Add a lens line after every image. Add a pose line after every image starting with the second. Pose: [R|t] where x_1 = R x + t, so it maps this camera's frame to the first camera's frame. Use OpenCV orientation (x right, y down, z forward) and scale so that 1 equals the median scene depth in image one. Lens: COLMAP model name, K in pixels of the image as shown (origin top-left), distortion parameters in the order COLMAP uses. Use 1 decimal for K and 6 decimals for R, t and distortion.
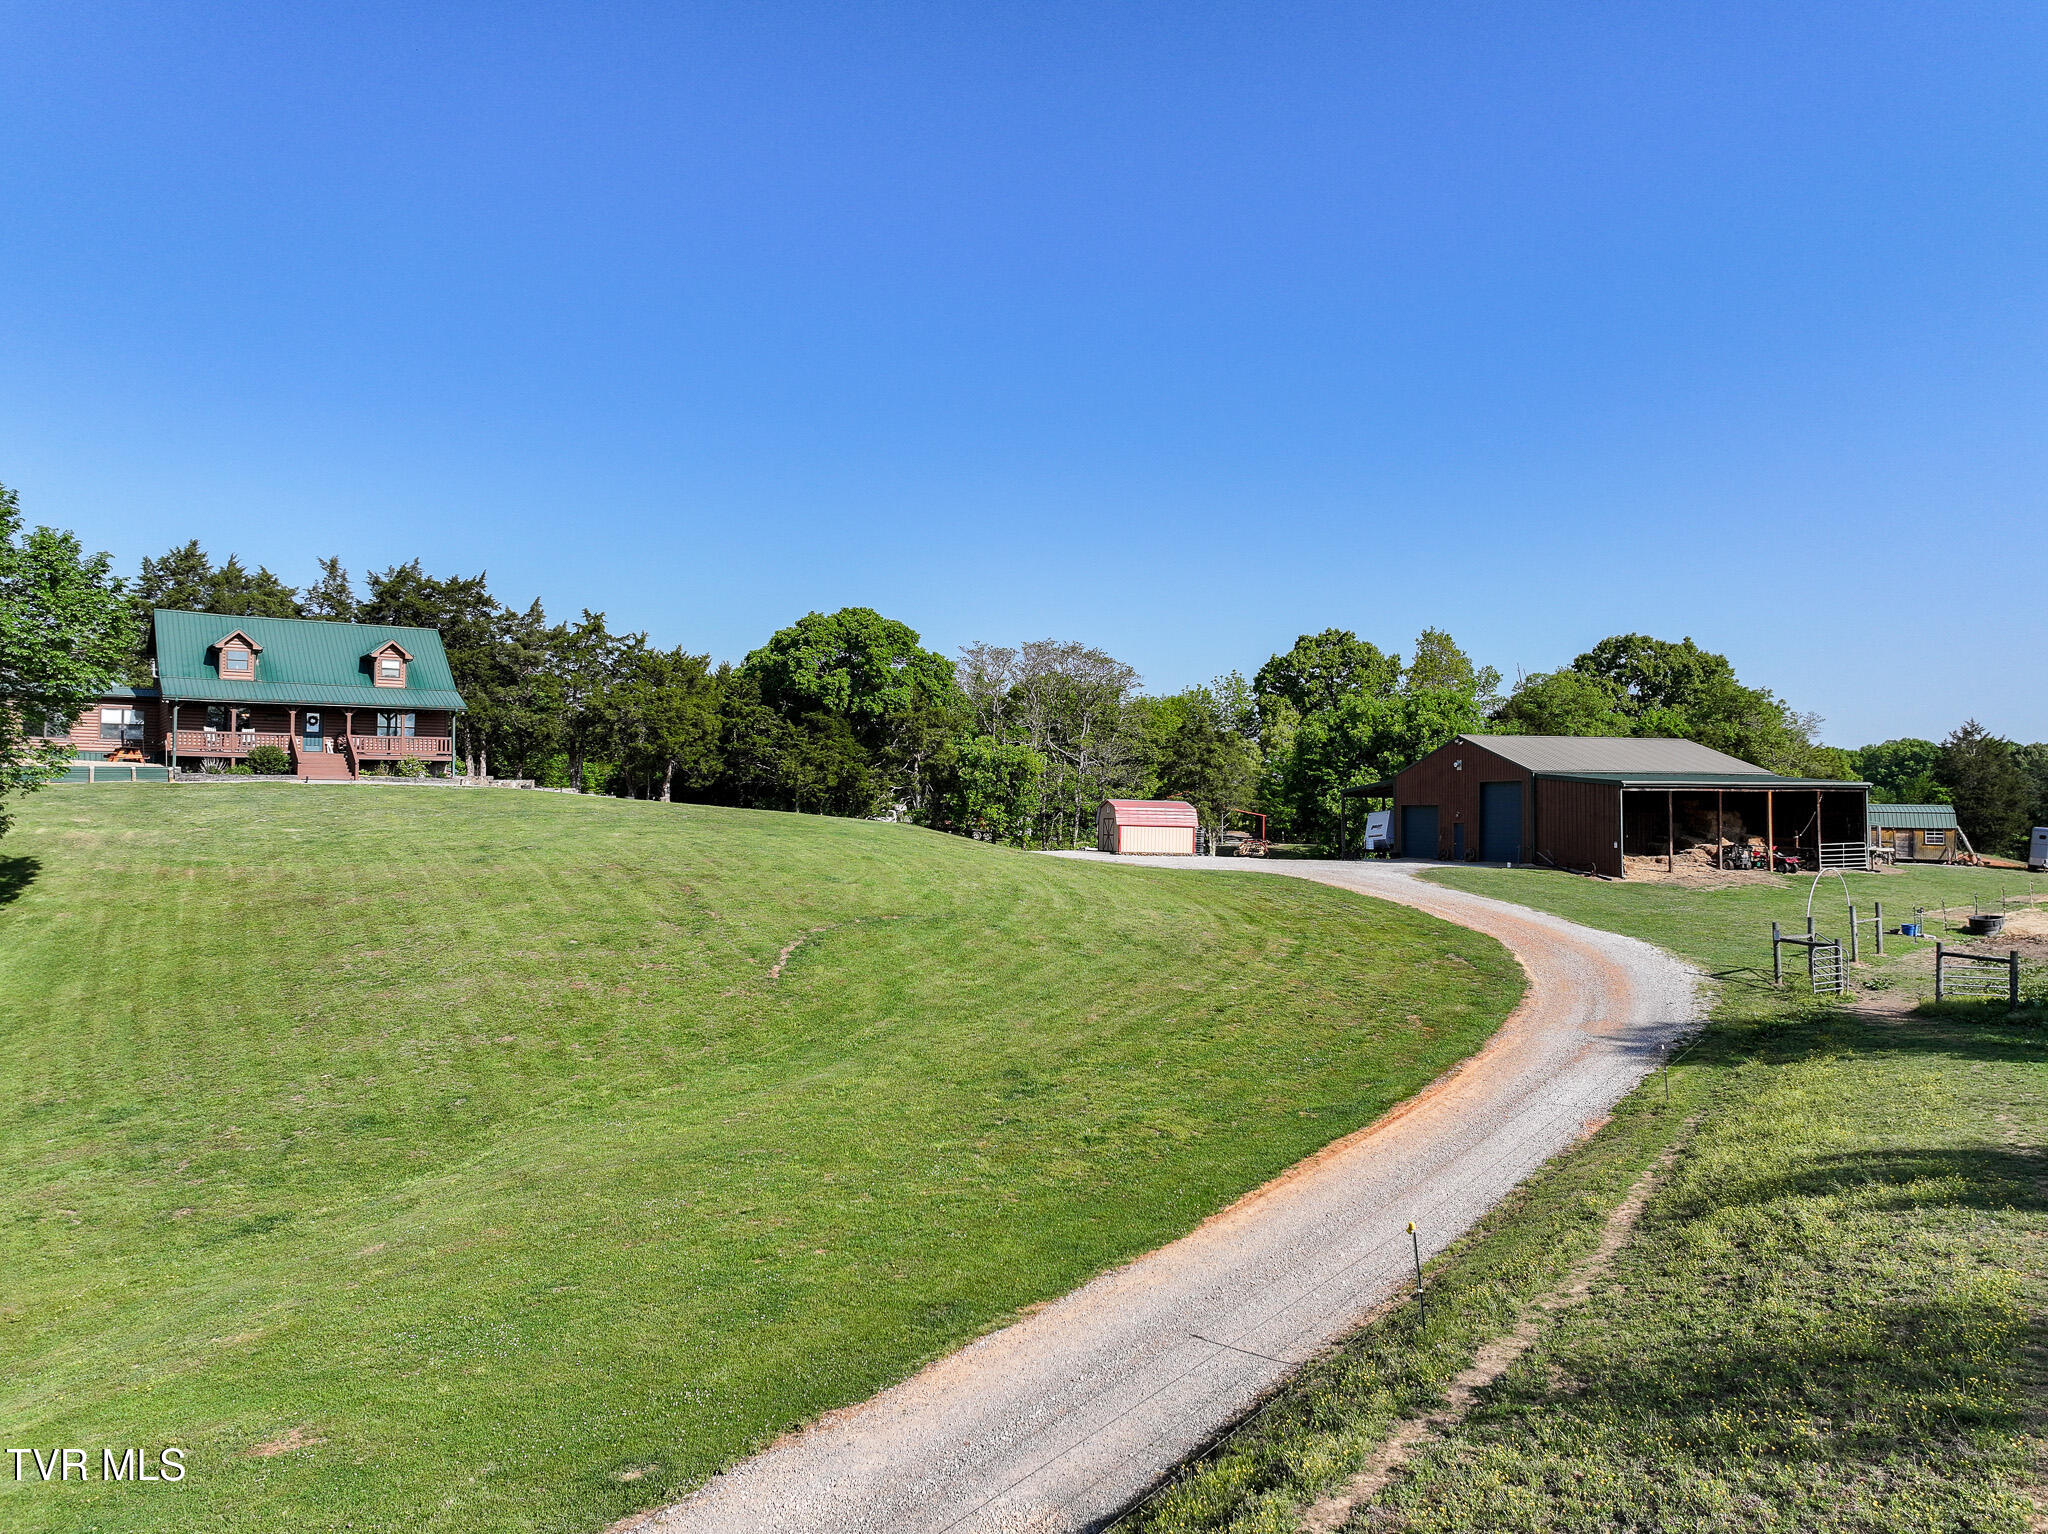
lens RADIAL K [[1433.3, 0, 1030.2], [0, 1433.3, 774.0], [0, 0, 1]] dist [0.003210, 0.006237]
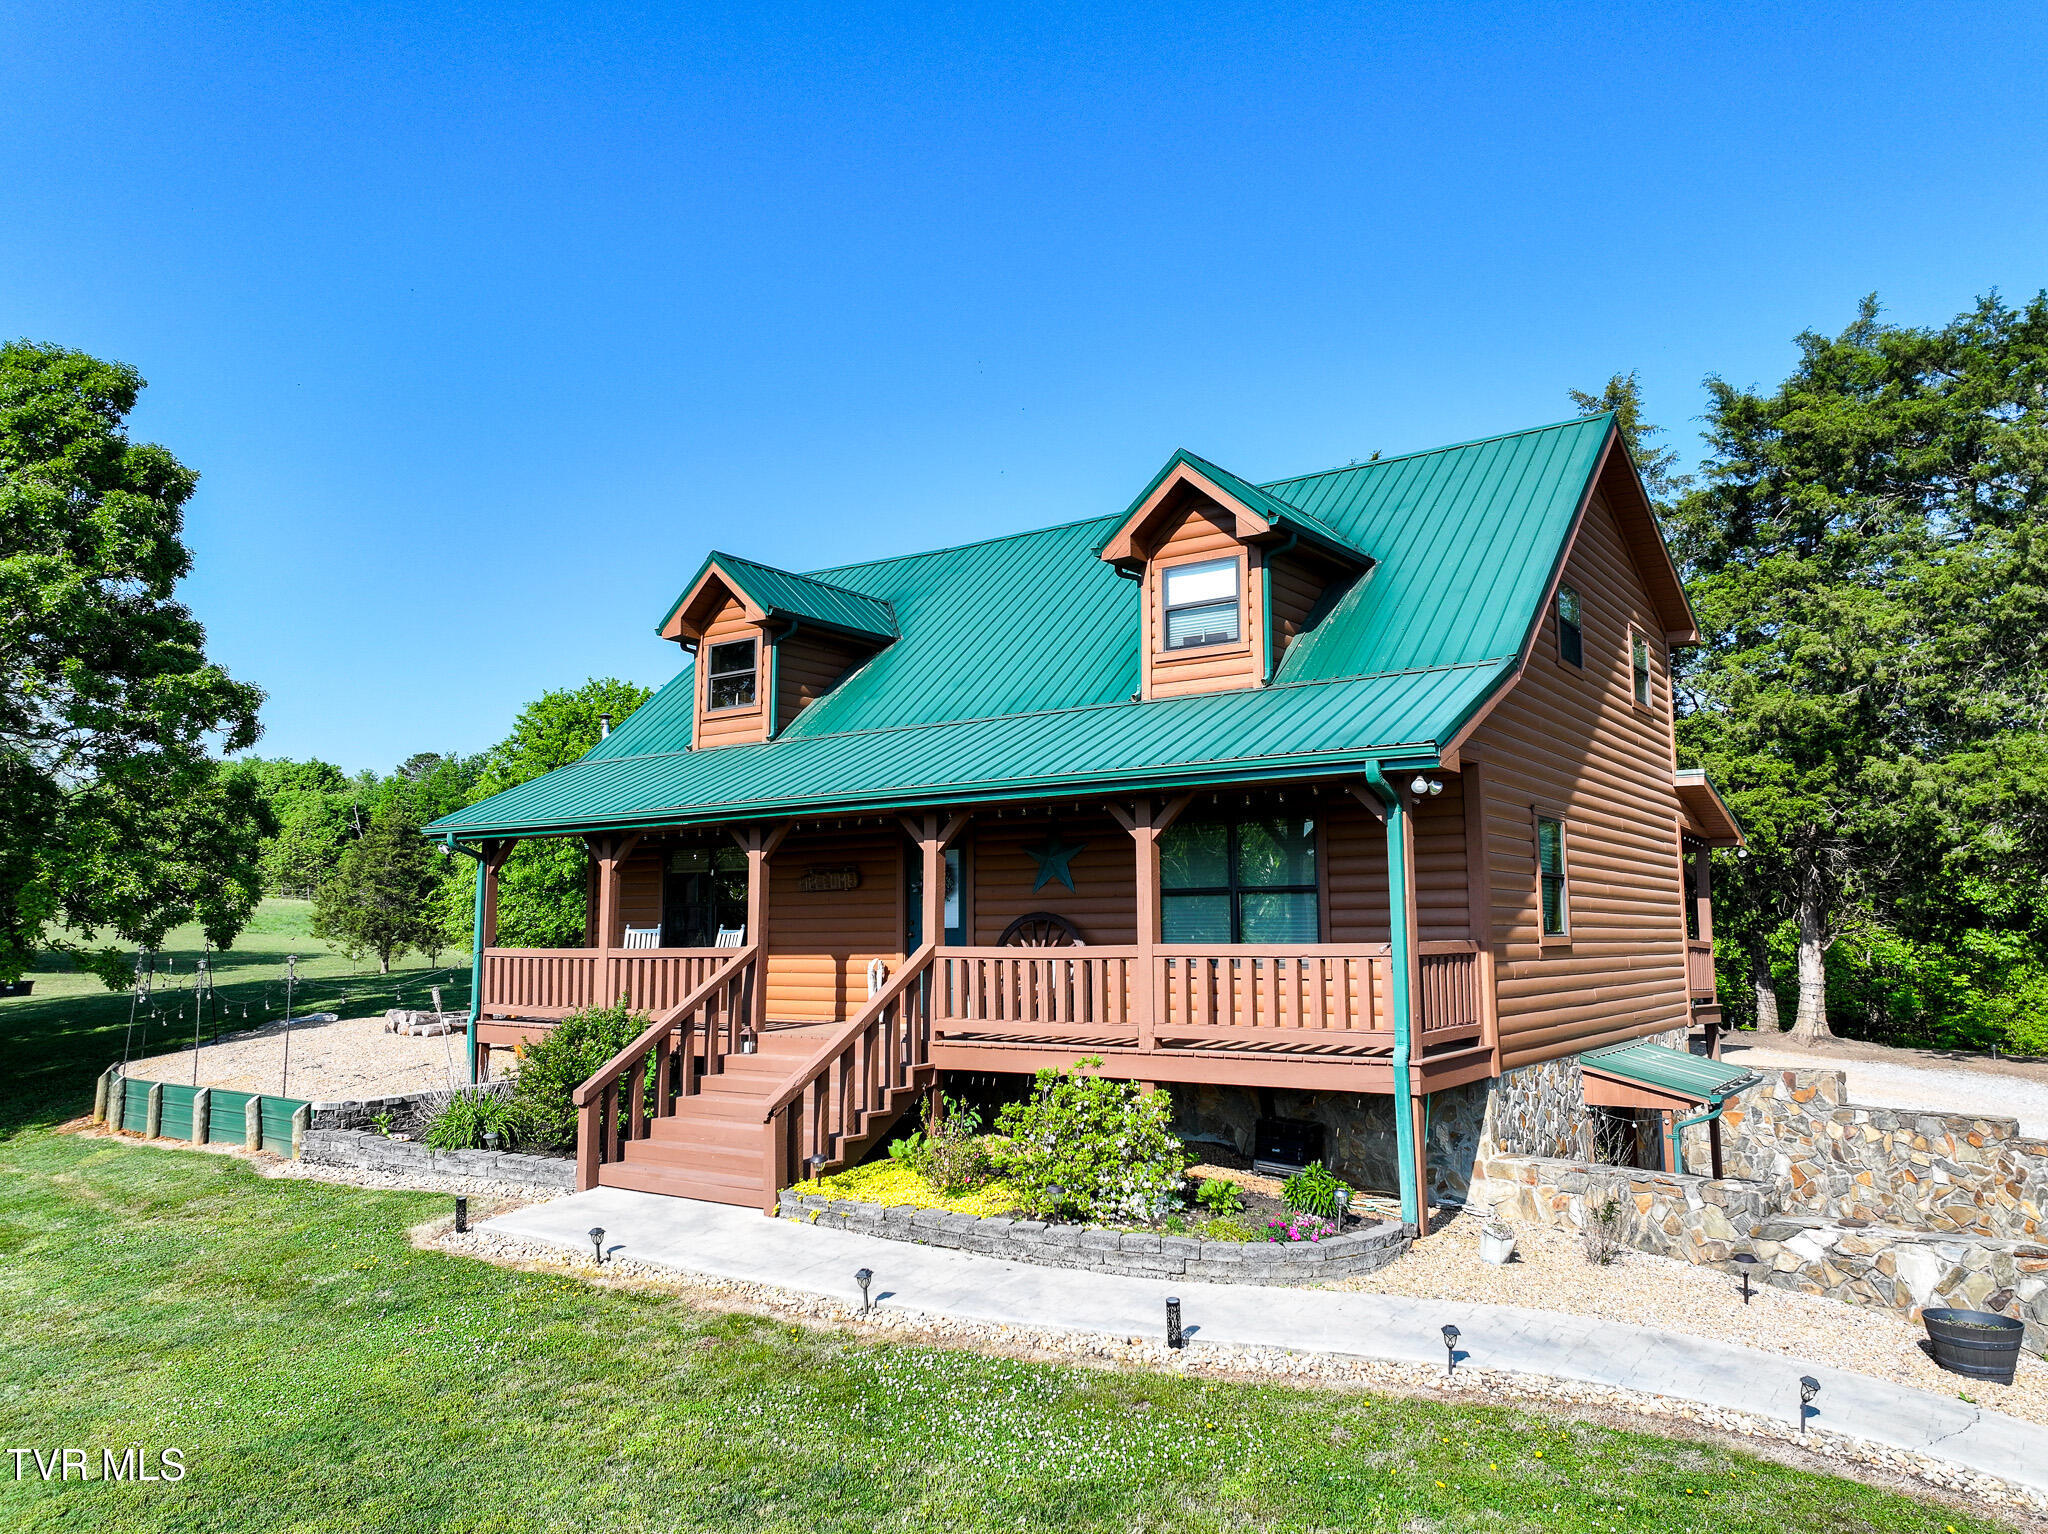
lens RADIAL K [[1433.3, 0, 1010.2], [0, 1433.3, 769.4], [0, 0, 1]] dist [0.003210, 0.006237]
pose [[0.328191, -0.114385, -0.937660, -0.221651], [0.029304, 0.993396, -0.110928, -0.023541], [0.944157, 0.008929, 0.329375, 0.753966]]
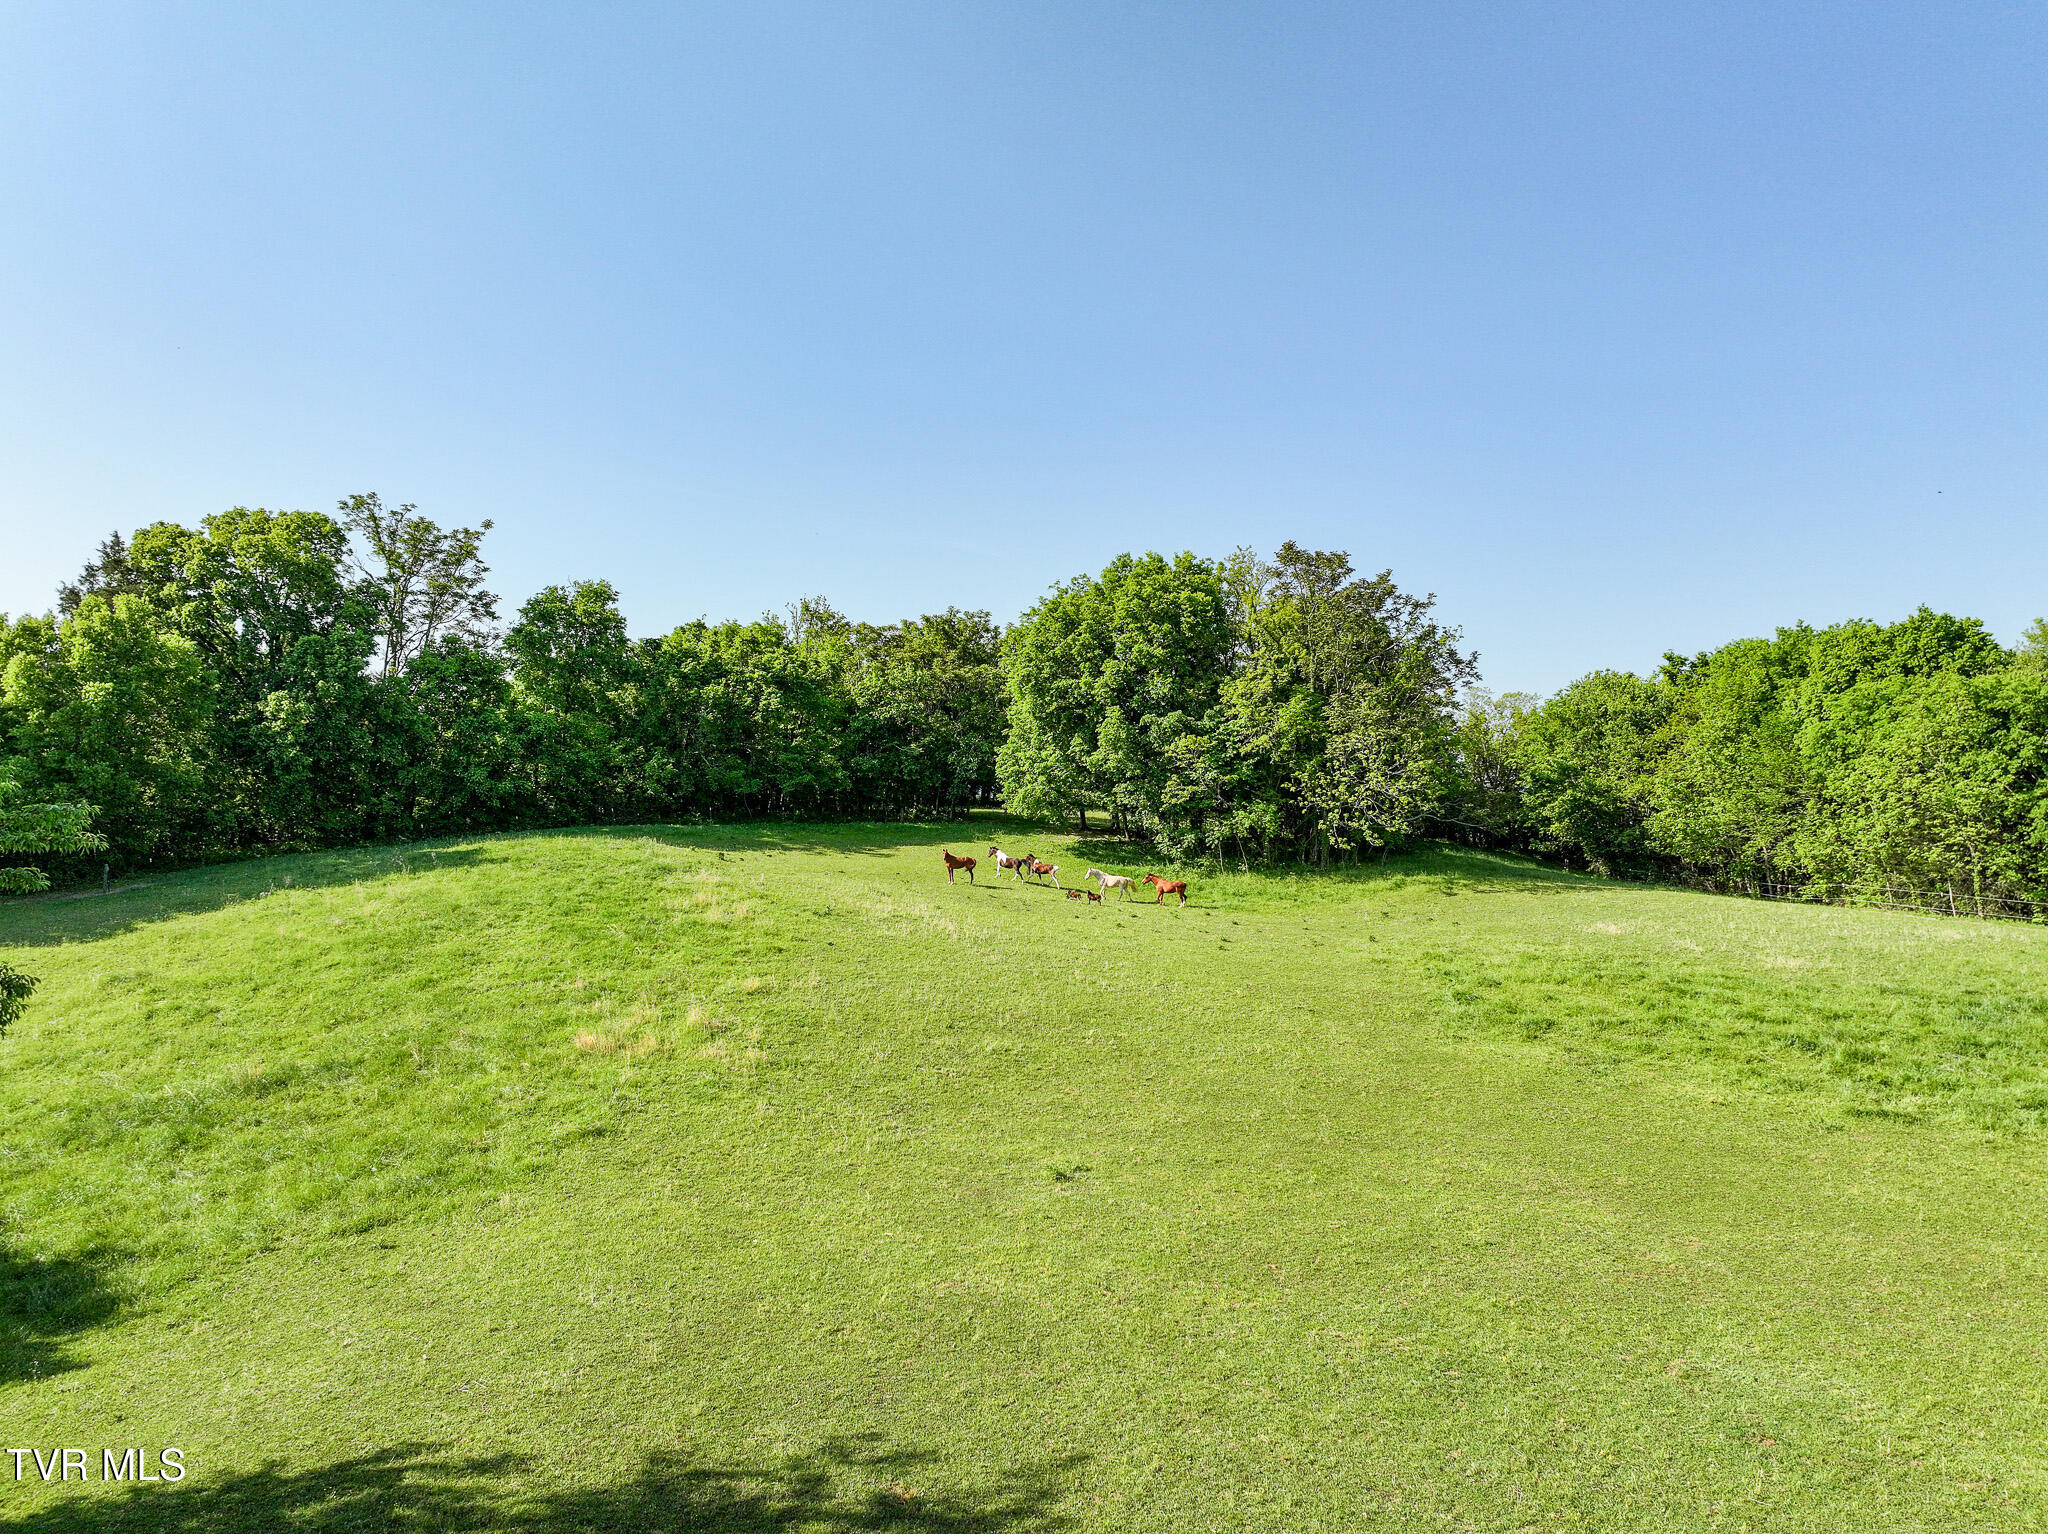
lens RADIAL K [[1433.3, 0, 1031.2], [0, 1433.3, 754.1], [0, 0, 1]] dist [0.003210, 0.006237]
pose [[-0.598784, -0.057729, -0.798827, -1.207949], [0.023585, 0.995695, -0.089635, -0.111923], [0.800563, -0.072513, -0.594845, 0.596060]]
